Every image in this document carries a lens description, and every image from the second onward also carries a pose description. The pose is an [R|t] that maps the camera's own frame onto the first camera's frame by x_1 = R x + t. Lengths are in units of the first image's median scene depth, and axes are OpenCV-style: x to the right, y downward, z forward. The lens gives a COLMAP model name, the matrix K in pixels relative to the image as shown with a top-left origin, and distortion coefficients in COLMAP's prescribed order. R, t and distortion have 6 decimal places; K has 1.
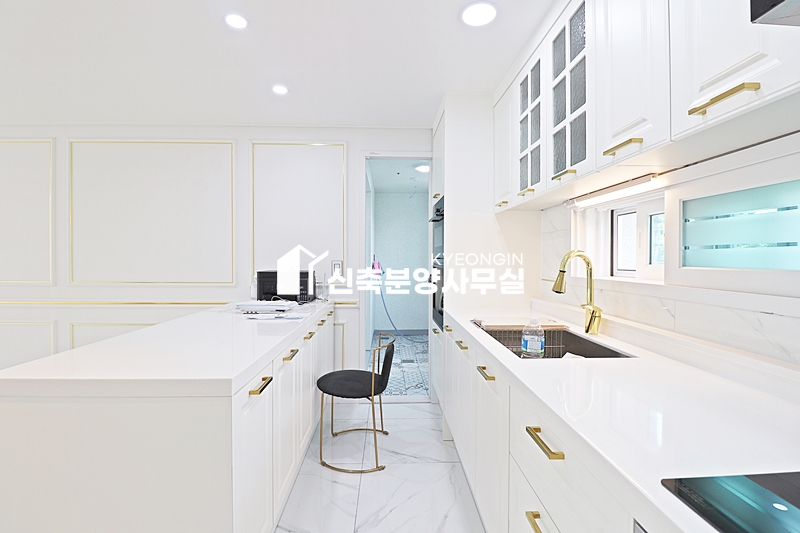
lens RADIAL K [[383.3, 0, 399.7], [0, 383.3, 261.4], [0, 0, 1]] dist [0.000208, -0.017042]
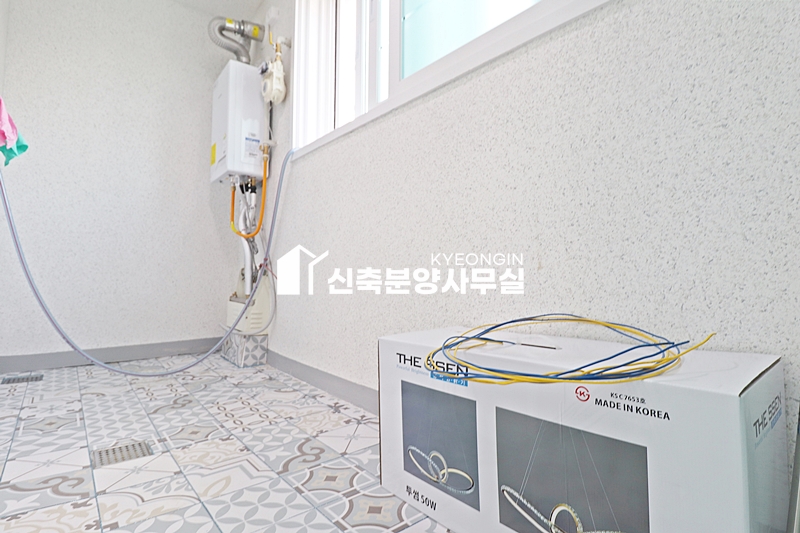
lens RADIAL K [[374.8, 0, 400.0], [0, 374.8, 262.6], [0, 0, 1]] dist [-0.000777, -0.015356]
pose [[0.772343, 0.043264, 0.633730, 0.001783], [-0.001752, 0.997819, -0.065985, 0.146898], [-0.635203, 0.049853, 0.770735, 0.669659]]
